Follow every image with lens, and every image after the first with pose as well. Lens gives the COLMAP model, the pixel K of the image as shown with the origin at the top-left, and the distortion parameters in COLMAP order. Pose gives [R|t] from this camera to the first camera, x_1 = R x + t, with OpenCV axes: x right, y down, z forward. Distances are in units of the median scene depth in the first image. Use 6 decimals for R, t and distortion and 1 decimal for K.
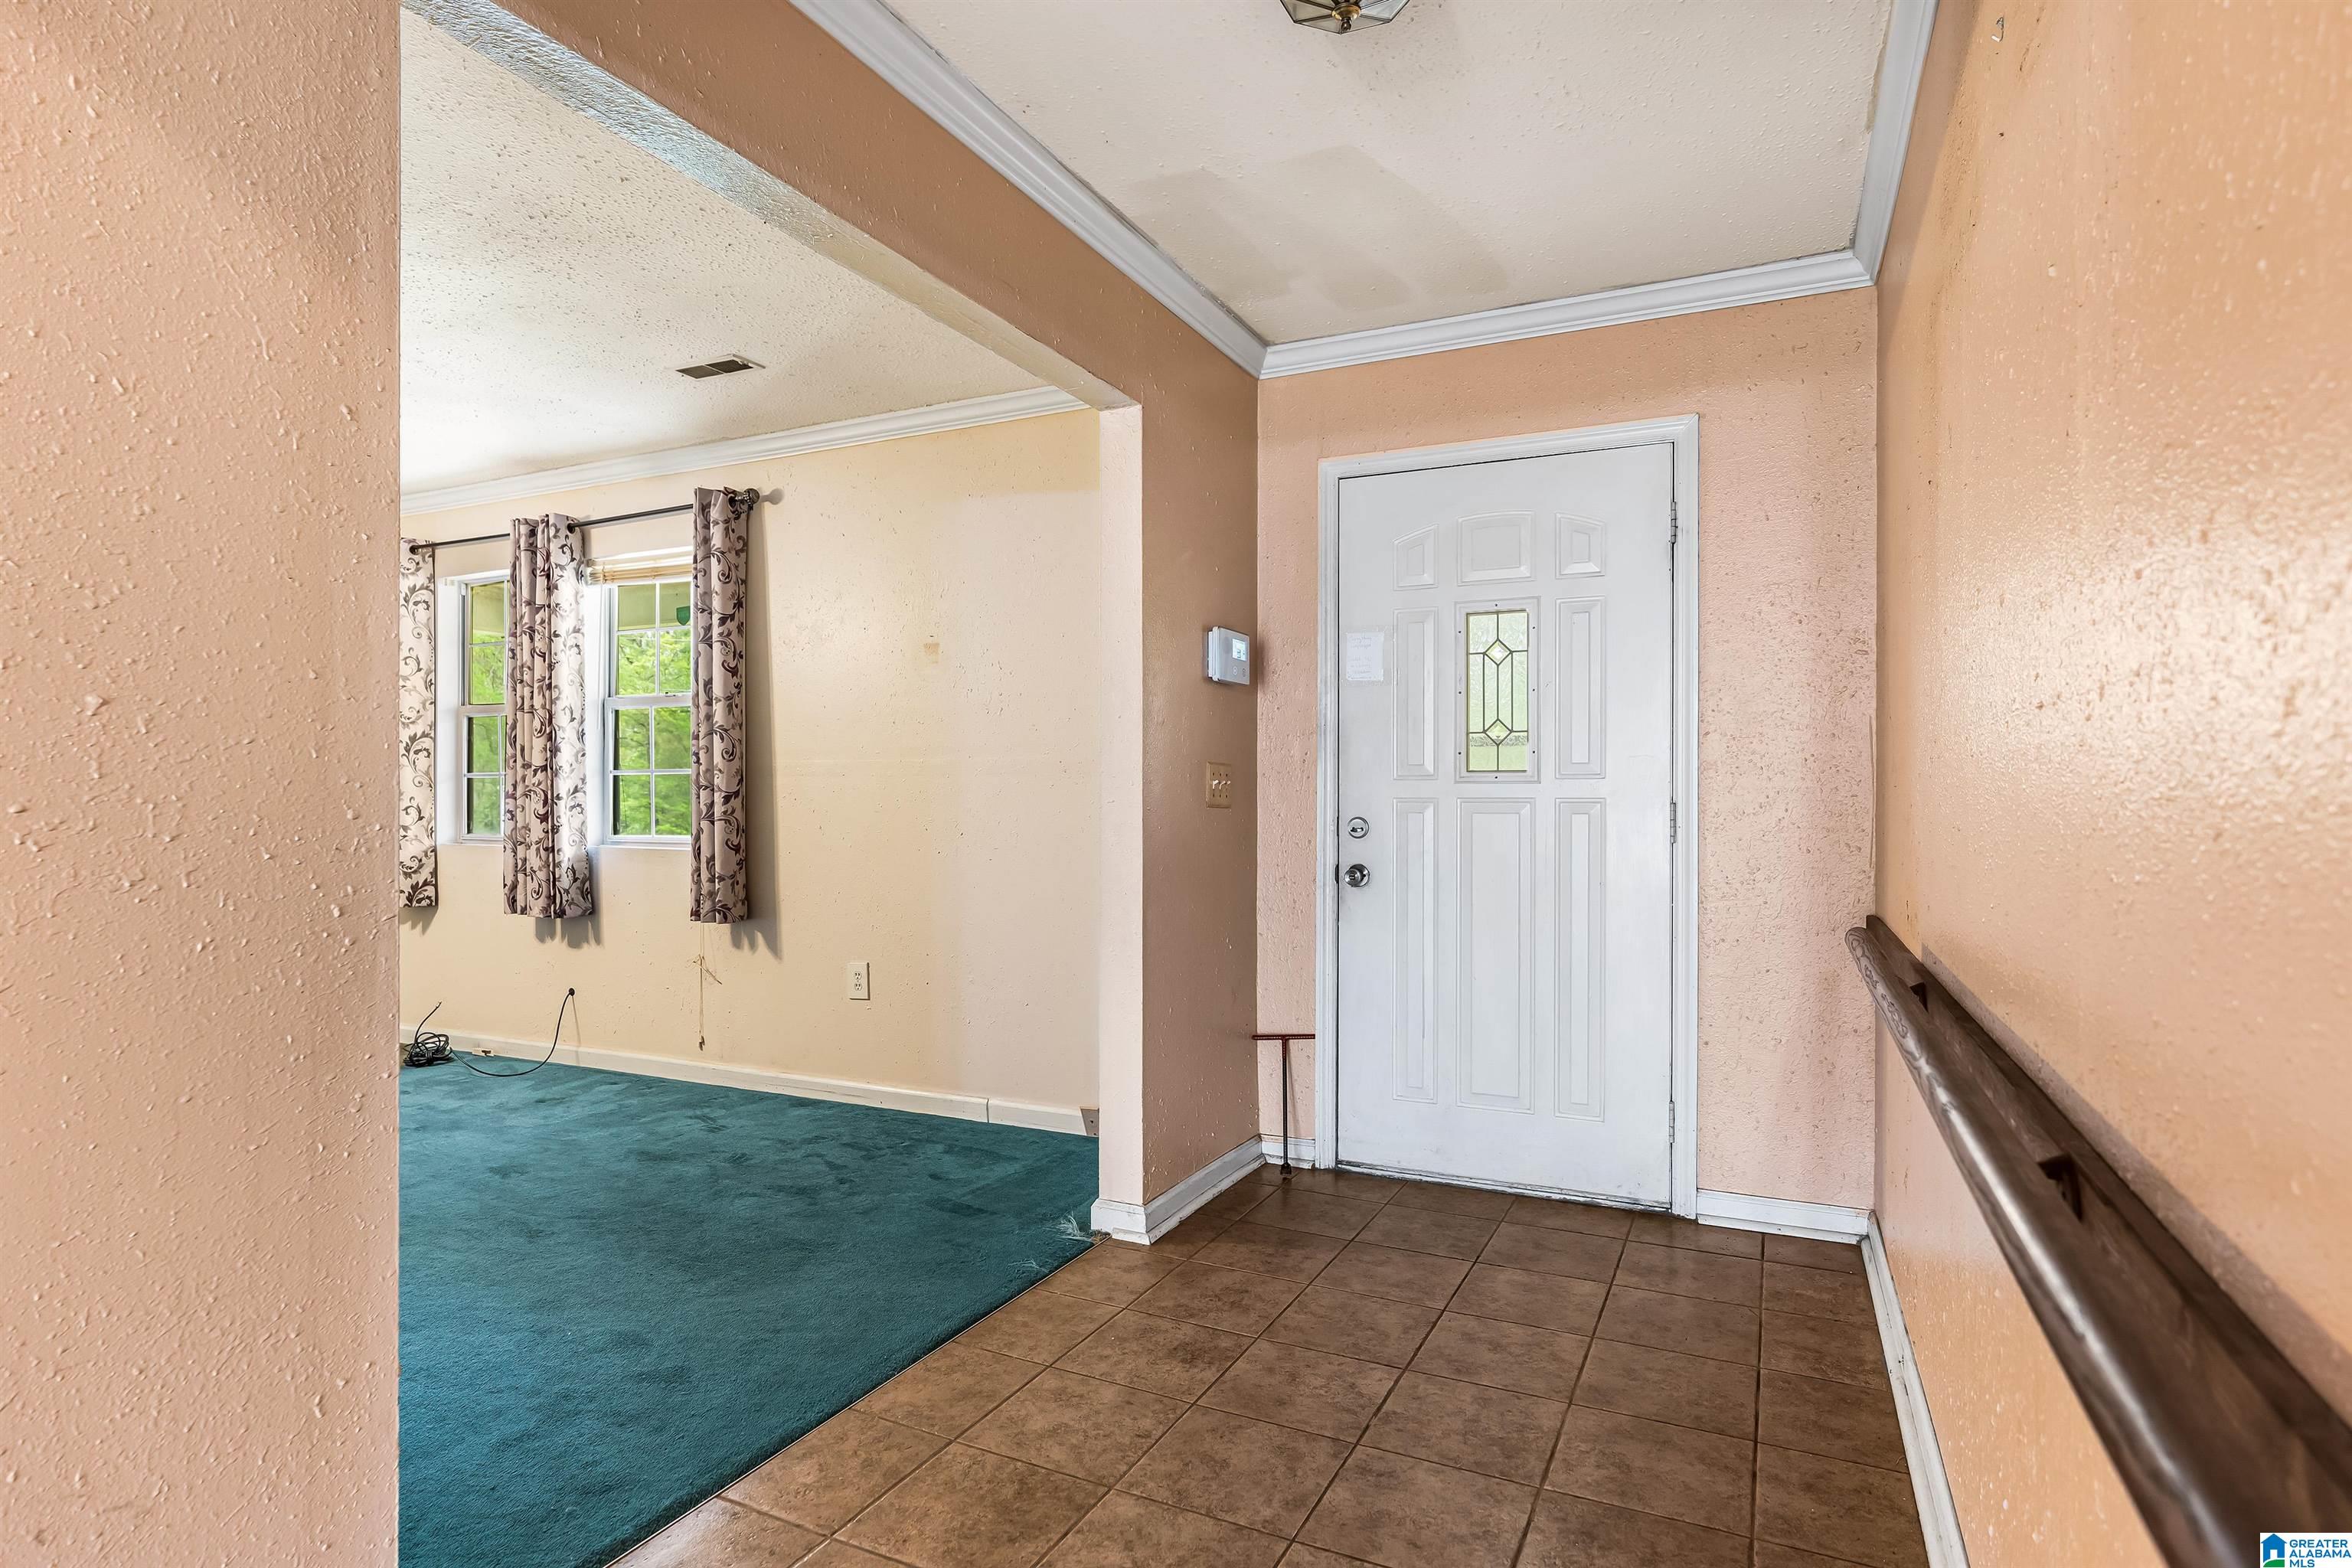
lens RADIAL K [[1234.0, 0, 1175.7], [0, 1234.0, 790.8], [0, 0, 1]] dist [-0.004626, 0.000837]
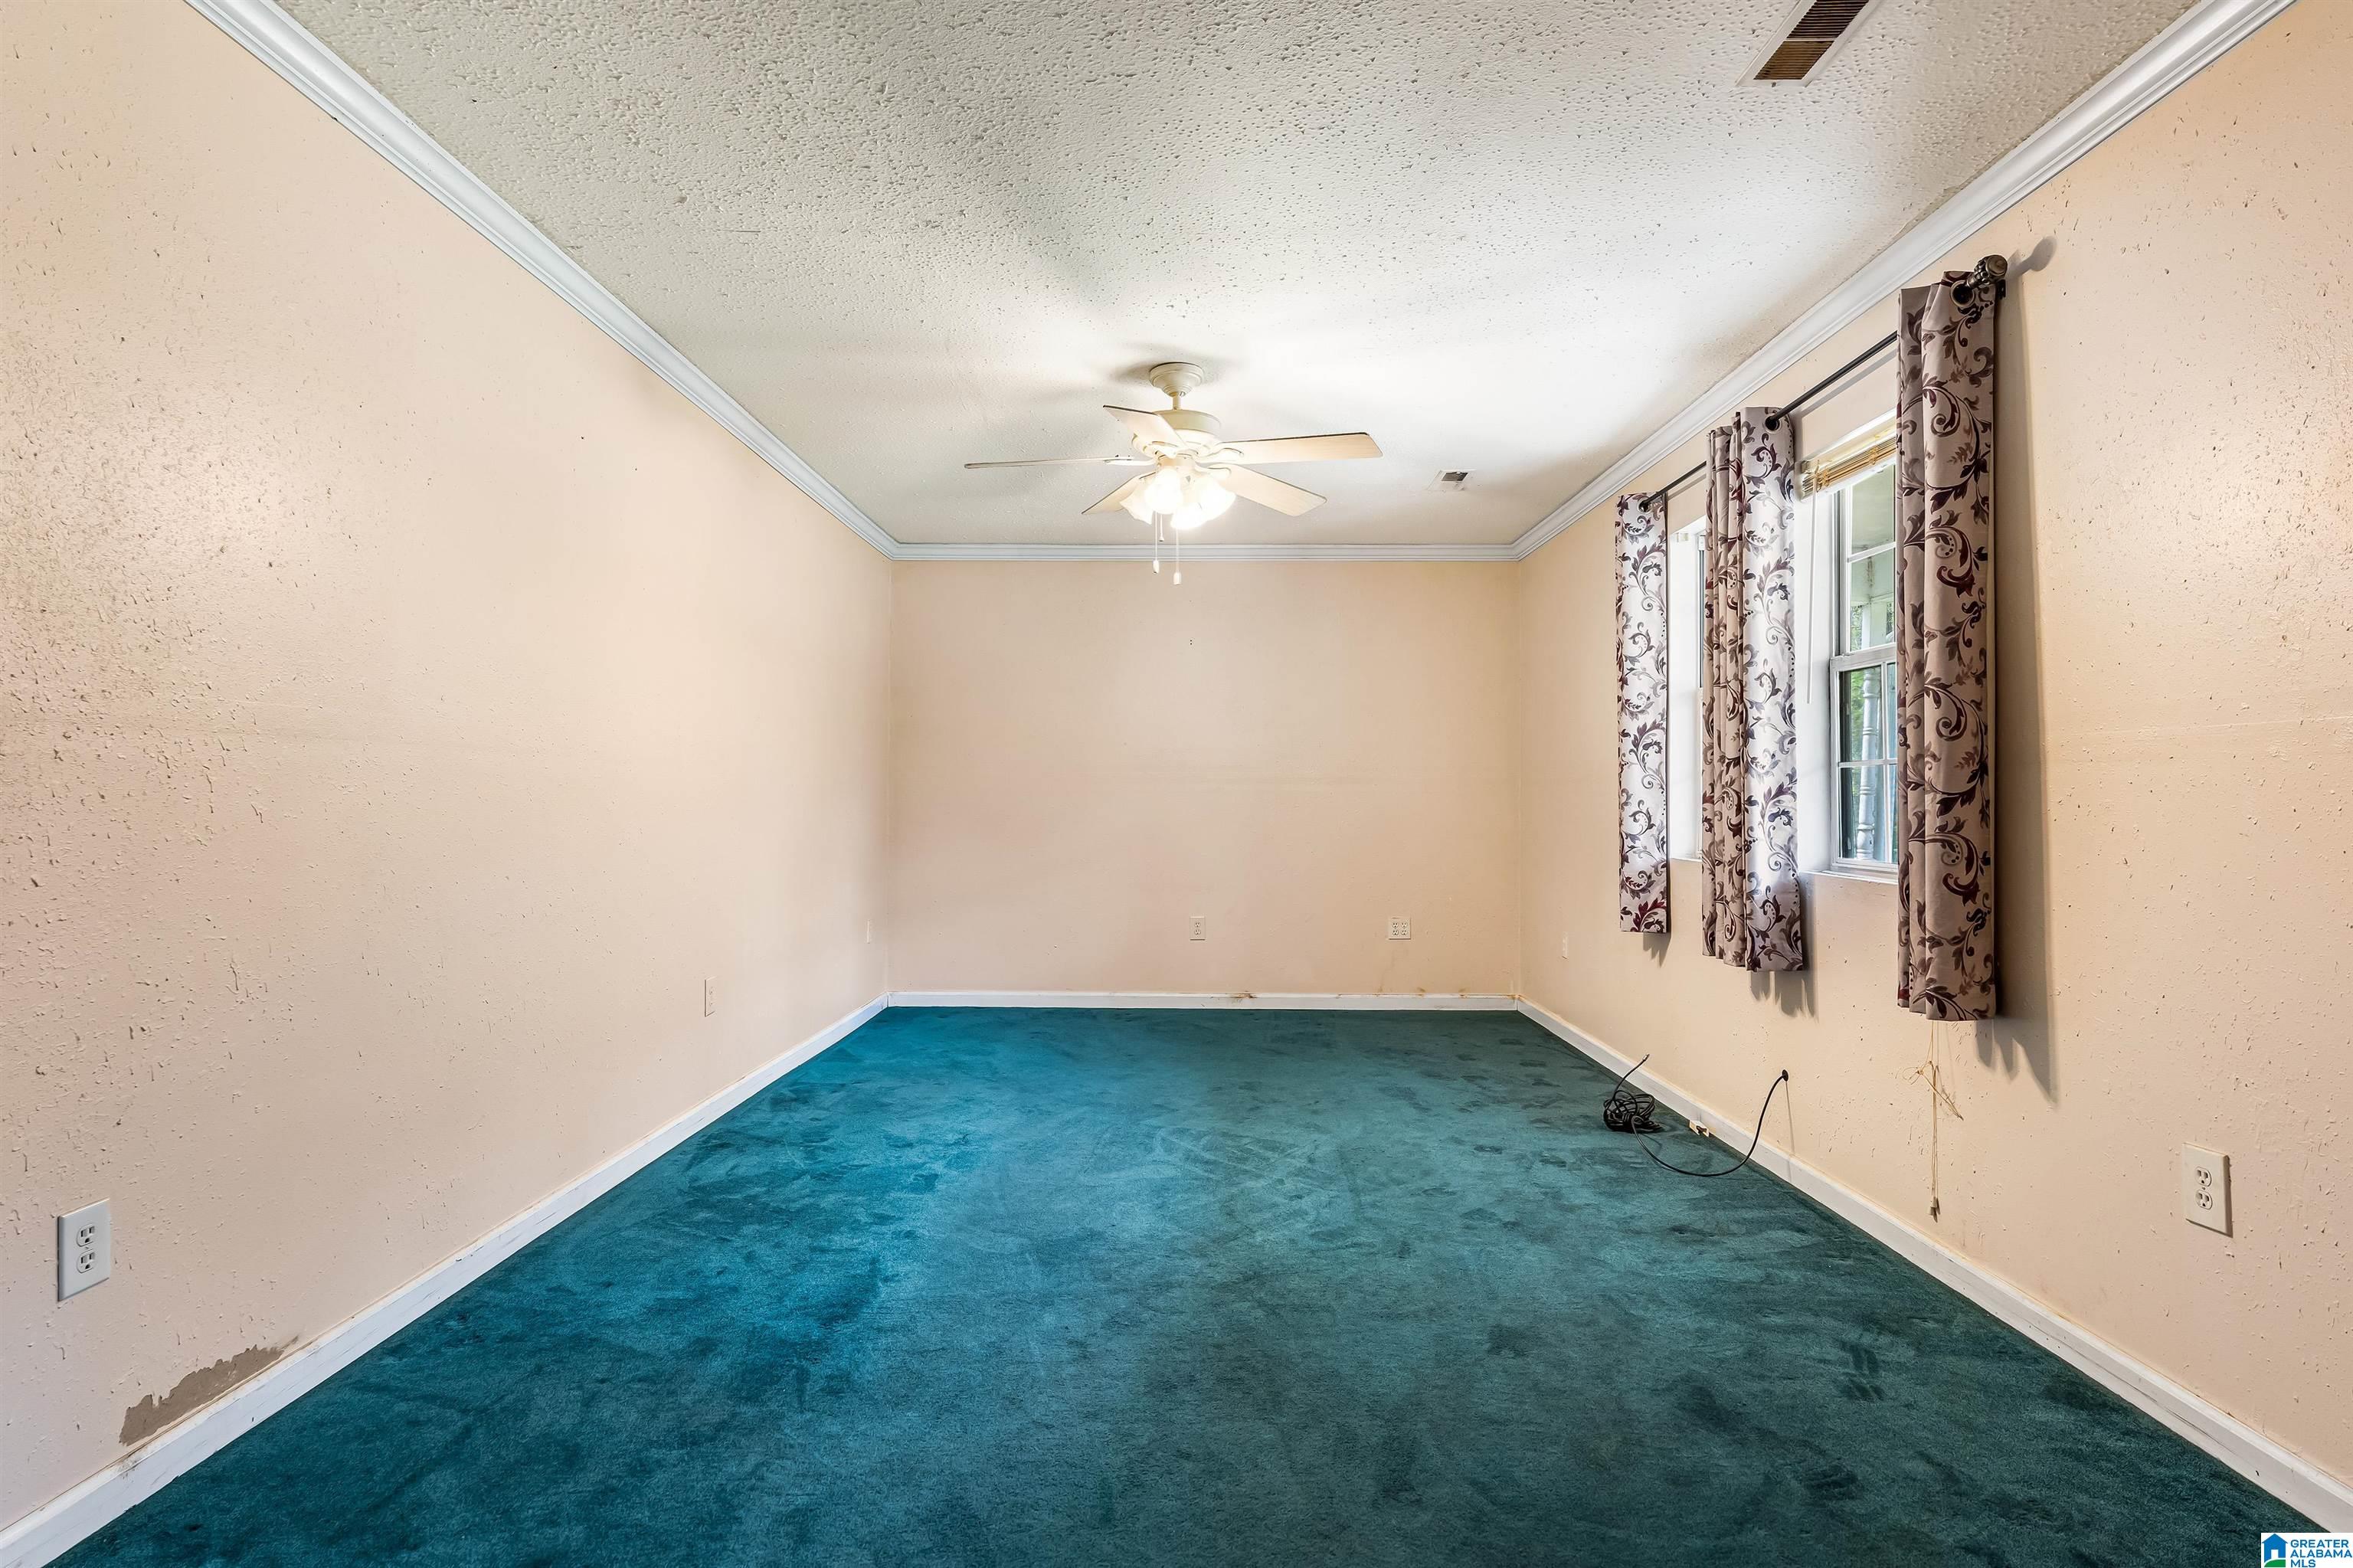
lens RADIAL K [[1234.6, 0, 1180.4], [0, 1234.6, 780.0], [0, 0, 1]] dist [-0.004626, 0.000837]
pose [[0.425779, -0.011509, -0.904754, 0.006251], [-0.000525, 0.999916, -0.012967, 0.002479], [0.904827, 0.005996, 0.425737, 0.414802]]
